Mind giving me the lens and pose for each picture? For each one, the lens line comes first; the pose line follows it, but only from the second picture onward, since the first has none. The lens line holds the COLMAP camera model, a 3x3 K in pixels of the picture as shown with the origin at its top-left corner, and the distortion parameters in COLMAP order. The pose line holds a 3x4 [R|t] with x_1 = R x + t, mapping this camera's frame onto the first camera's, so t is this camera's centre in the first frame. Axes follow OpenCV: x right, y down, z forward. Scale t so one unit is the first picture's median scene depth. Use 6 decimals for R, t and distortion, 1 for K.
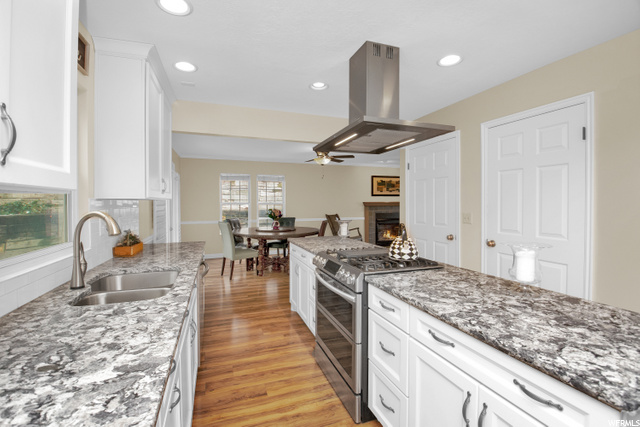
lens RADIAL K [[289.5, 0, 323.9], [0, 289.5, 210.6], [0, 0, 1]] dist [-0.000597, -0.003909]
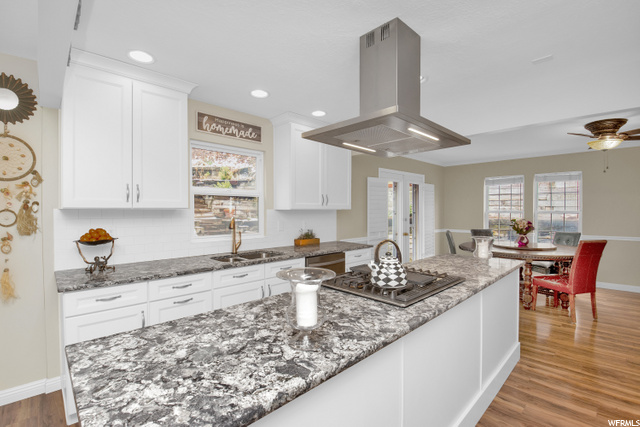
lens RADIAL K [[289.5, 0, 307.7], [0, 289.5, 215.2], [0, 0, 1]] dist [-0.000597, -0.003909]
pose [[0.369615, 0.012743, -0.929098, 0.213412], [-0.022988, 0.999725, 0.004567, -0.004817], [0.928901, 0.019671, 0.369806, 0.115605]]
